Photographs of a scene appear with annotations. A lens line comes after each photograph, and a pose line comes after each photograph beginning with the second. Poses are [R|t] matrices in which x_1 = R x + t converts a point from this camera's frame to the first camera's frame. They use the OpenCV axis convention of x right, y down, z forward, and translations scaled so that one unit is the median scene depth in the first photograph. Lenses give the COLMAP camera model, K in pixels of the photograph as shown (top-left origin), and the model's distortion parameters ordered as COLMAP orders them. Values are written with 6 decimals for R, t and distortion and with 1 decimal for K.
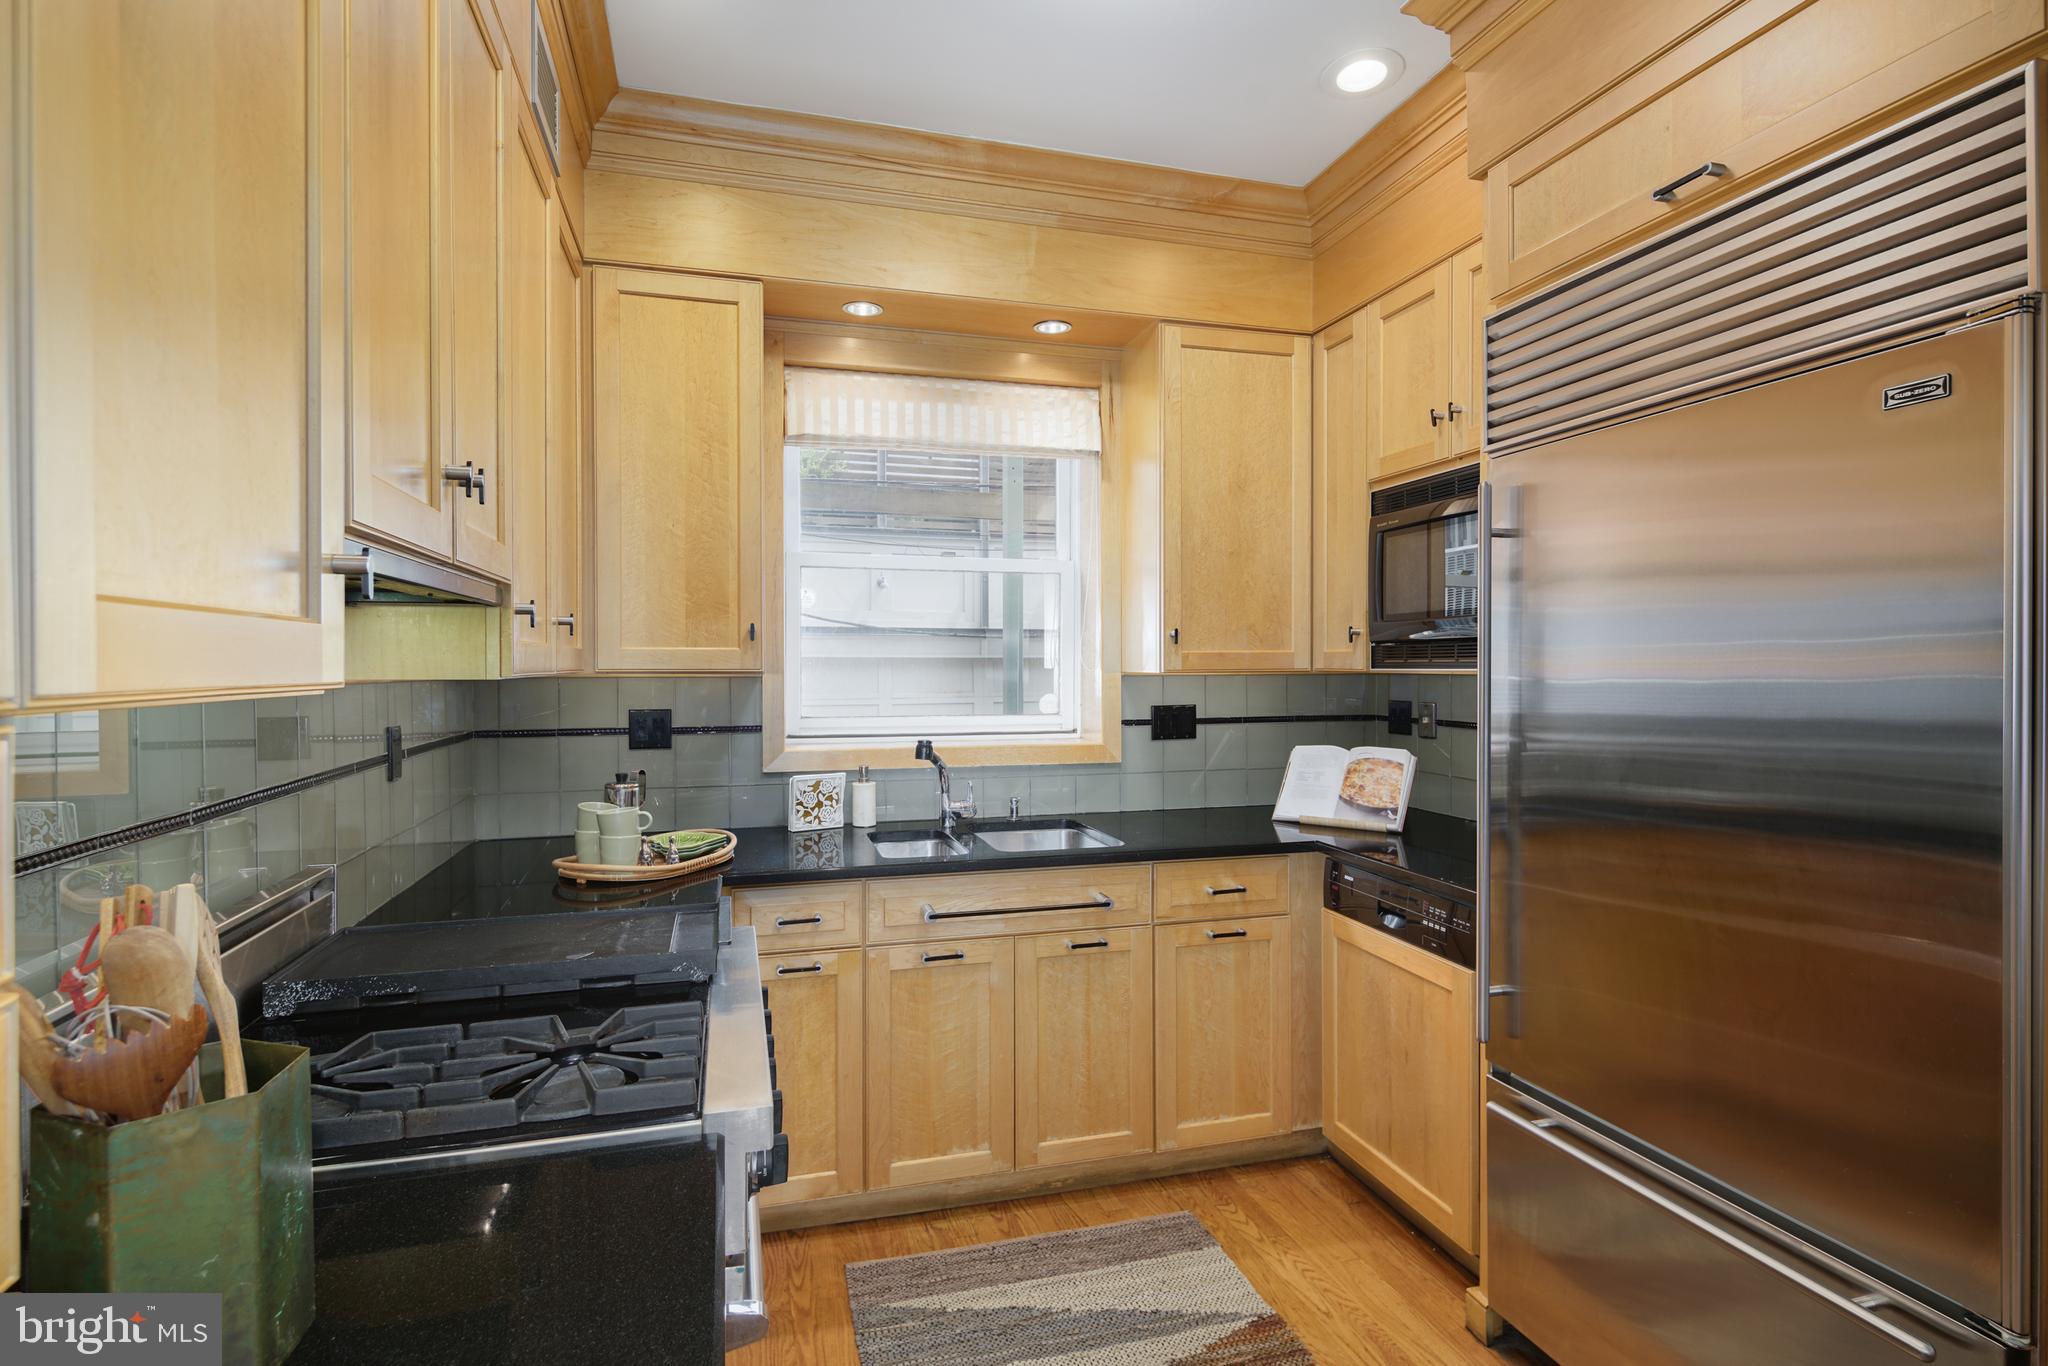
lens RADIAL K [[987.7, 0, 990.5], [0, 987.7, 673.2], [0, 0, 1]] dist [0.008390, -0.000142]
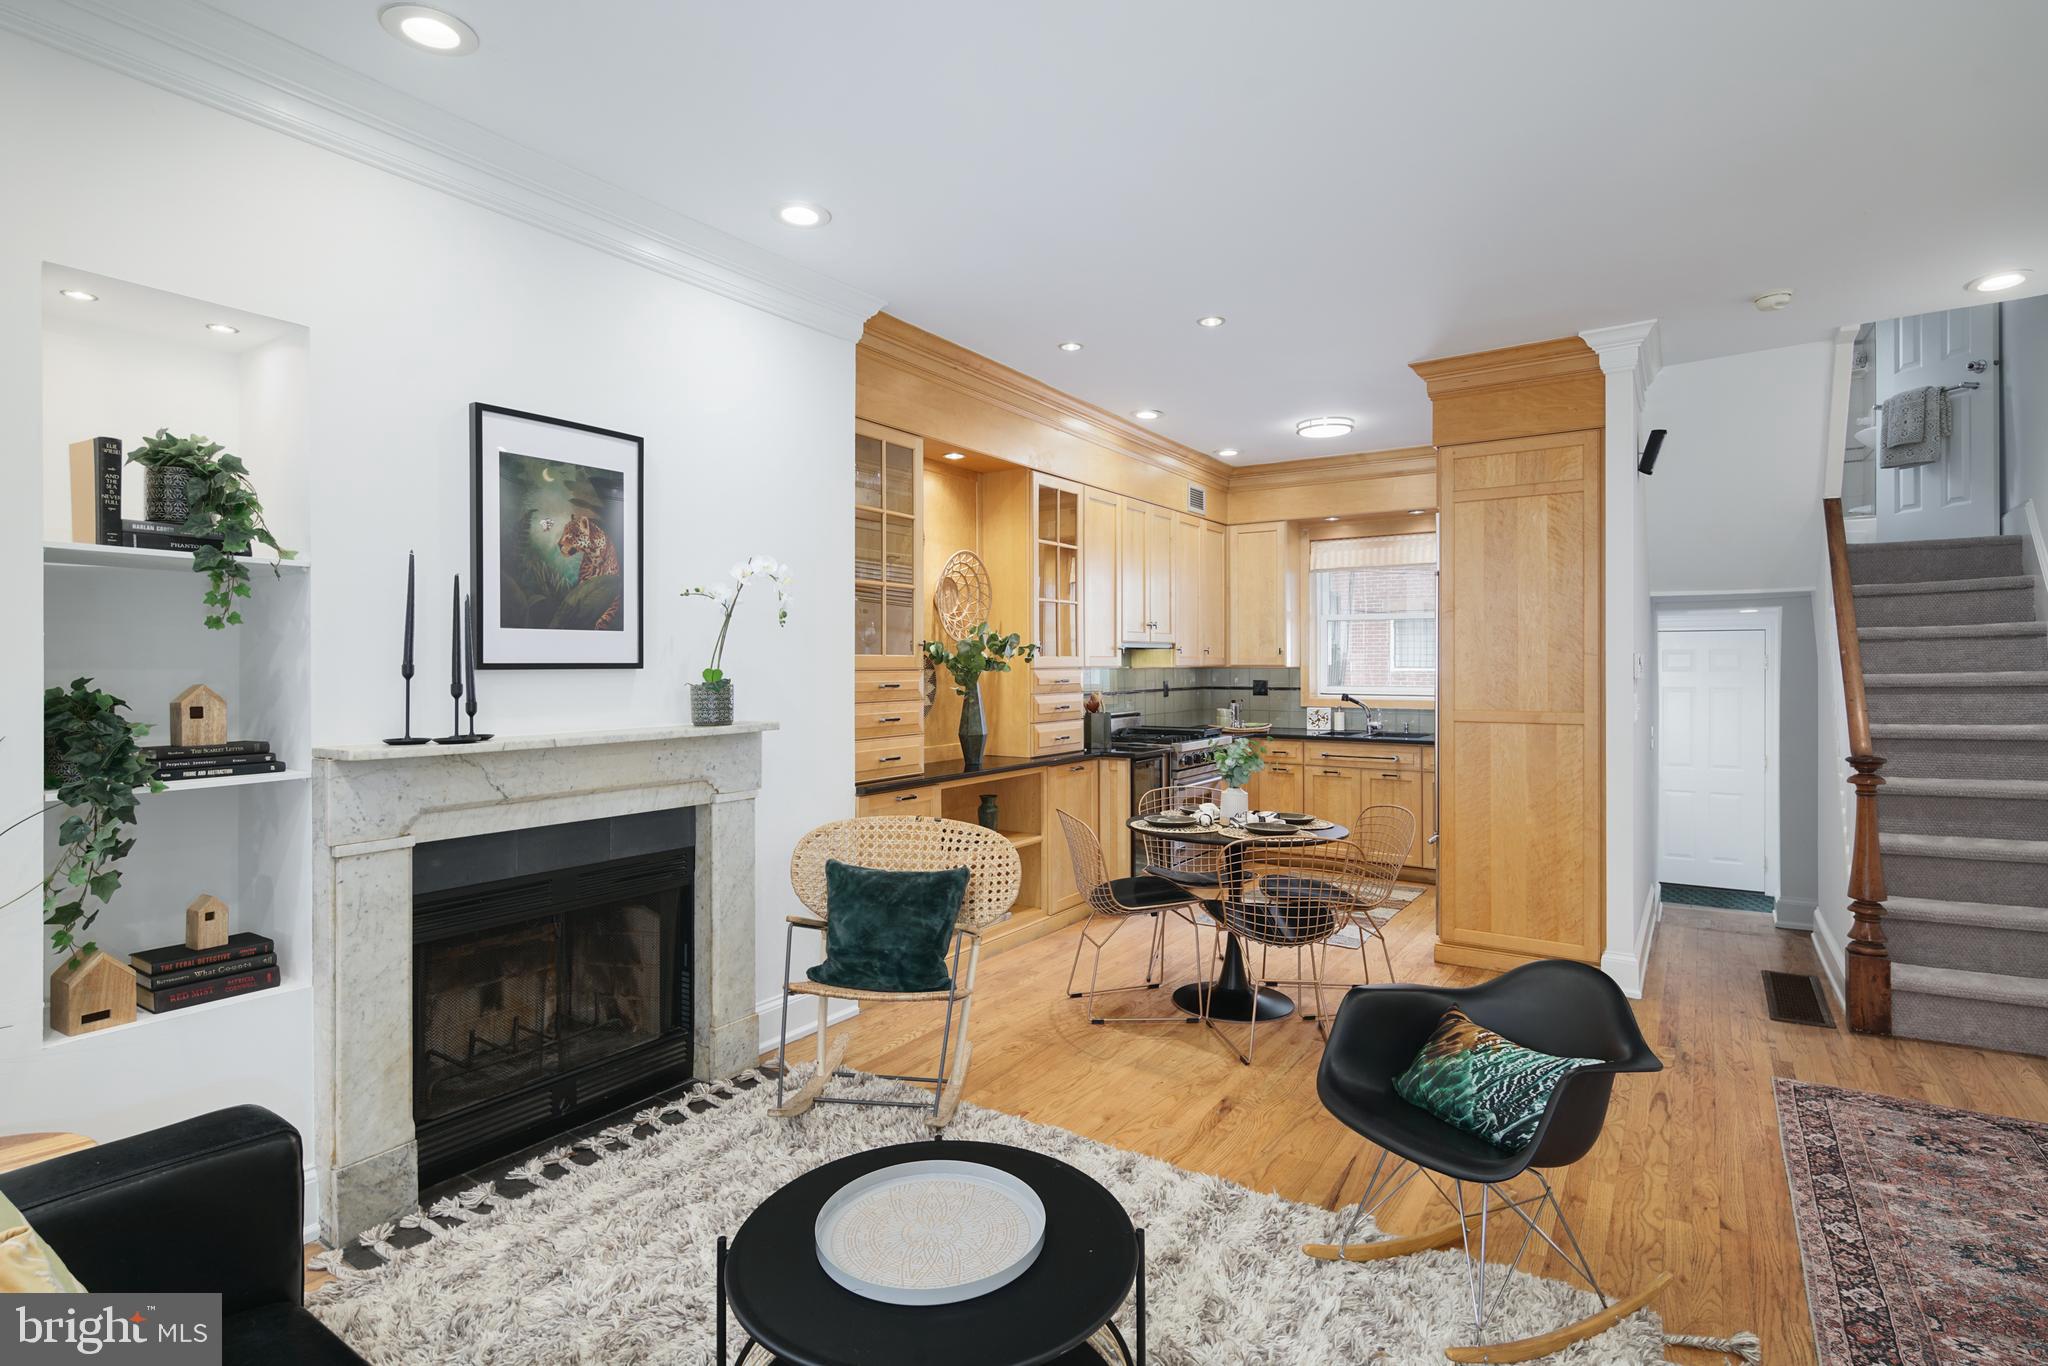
lens RADIAL K [[1011.2, 0, 1018.7], [0, 1011.2, 670.9], [0, 0, 1]] dist [0.001485, -0.001108]
pose [[0.649813, 0.007212, -0.760060, 1.315053], [-0.006435, 0.999971, 0.003987, 0.006273], [0.760067, 0.002300, 0.649841, -1.267356]]
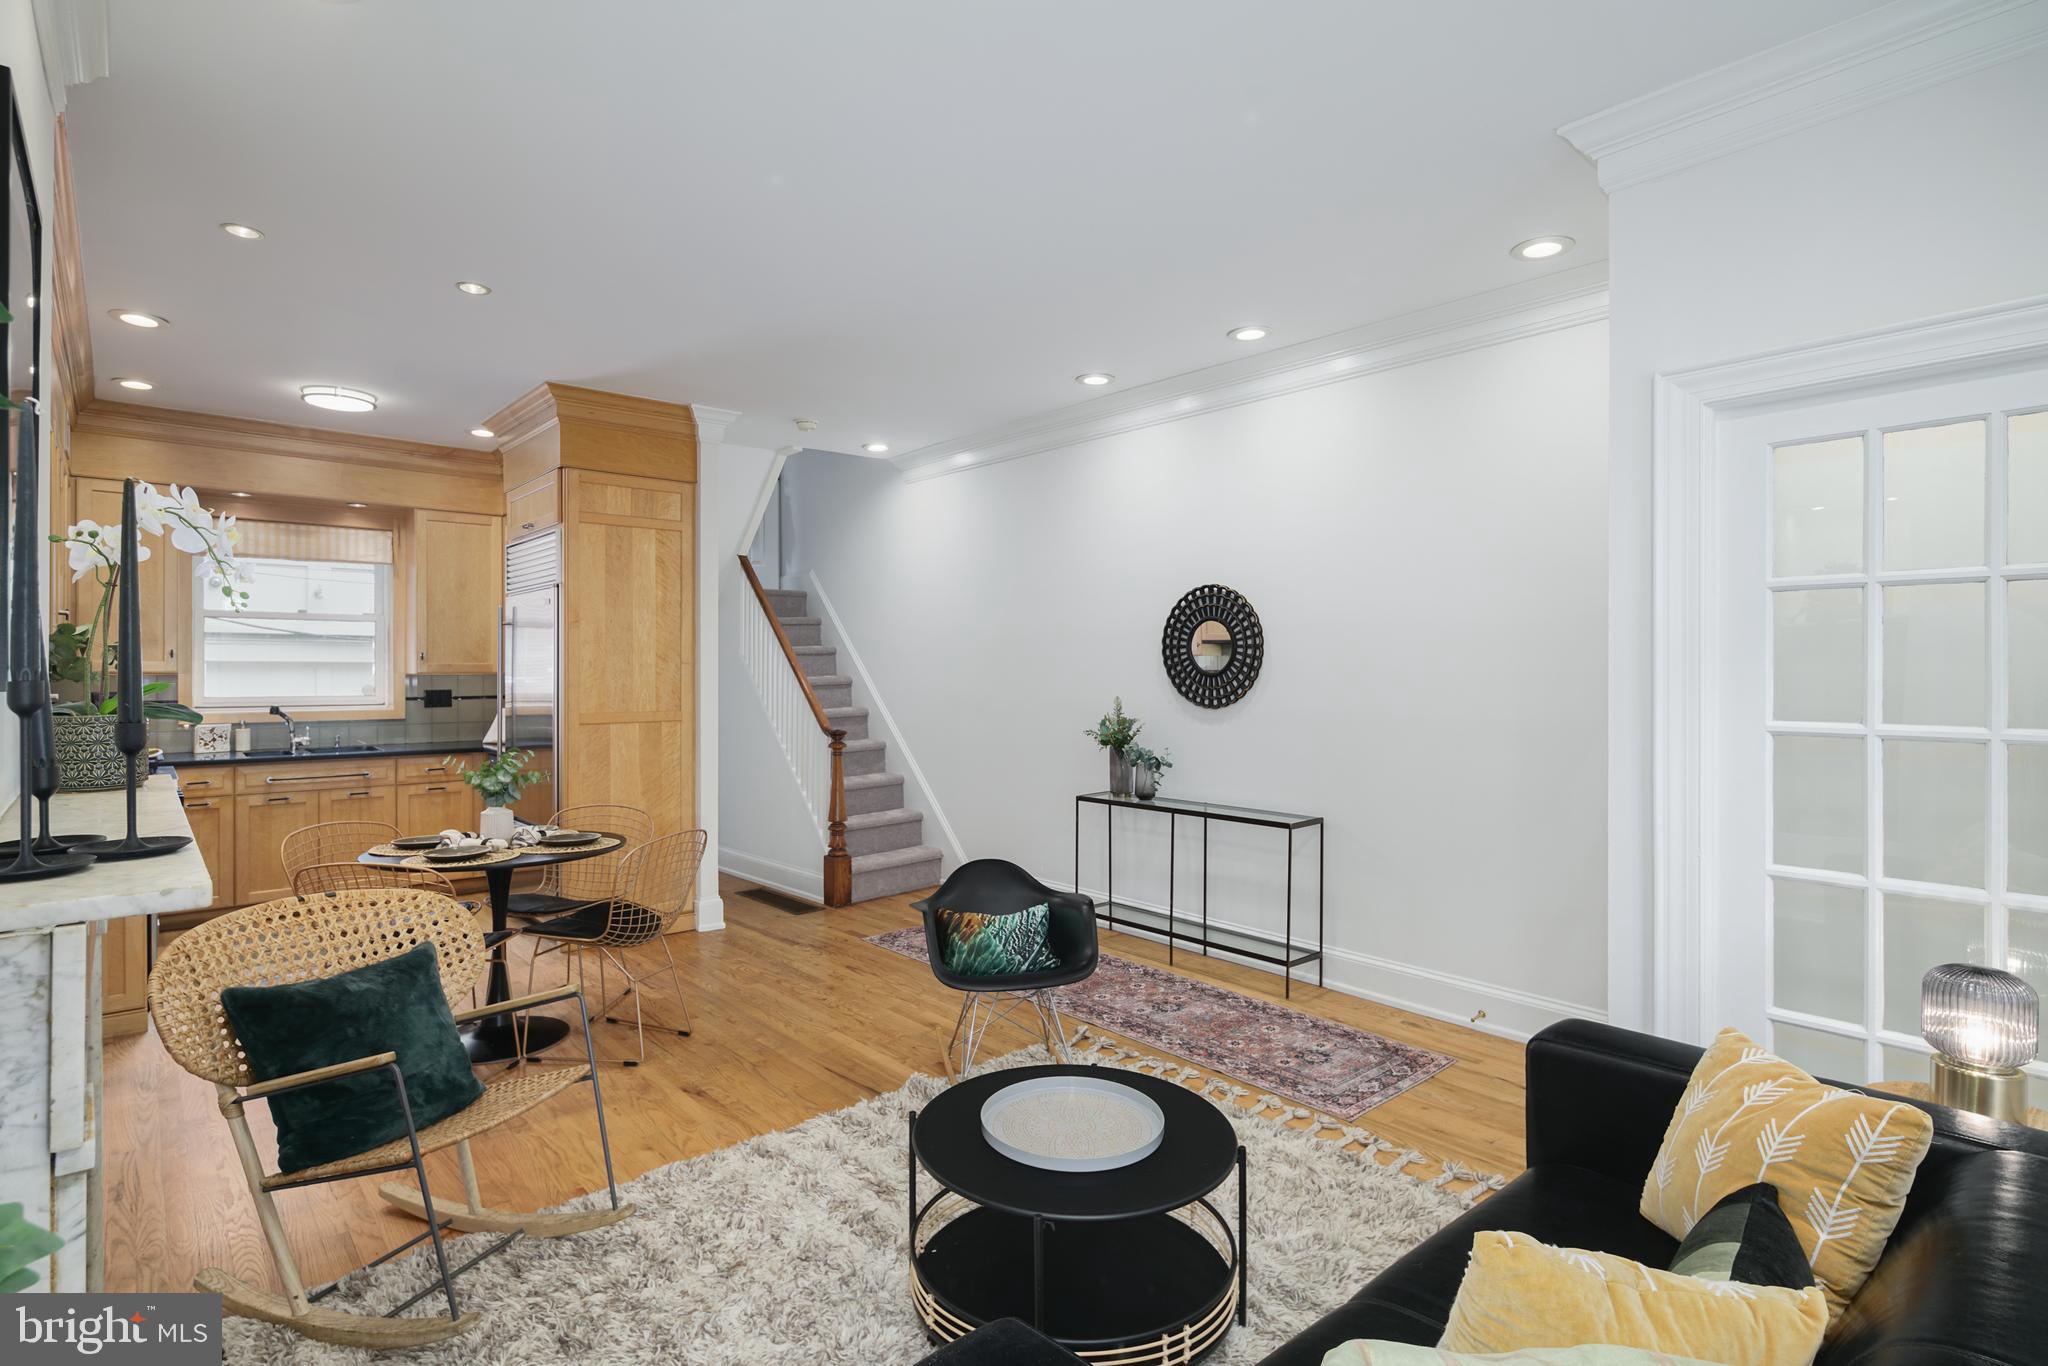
lens RADIAL K [[1012.7, 0, 1011.2], [0, 1012.7, 671.7], [0, 0, 1]] dist [-0.000706, -0.000404]
pose [[0.897915, 0.002313, 0.440163, 0.386423], [-0.000043, 0.999987, -0.005165, 0.006901], [-0.440169, 0.004619, 0.897903, -1.601972]]
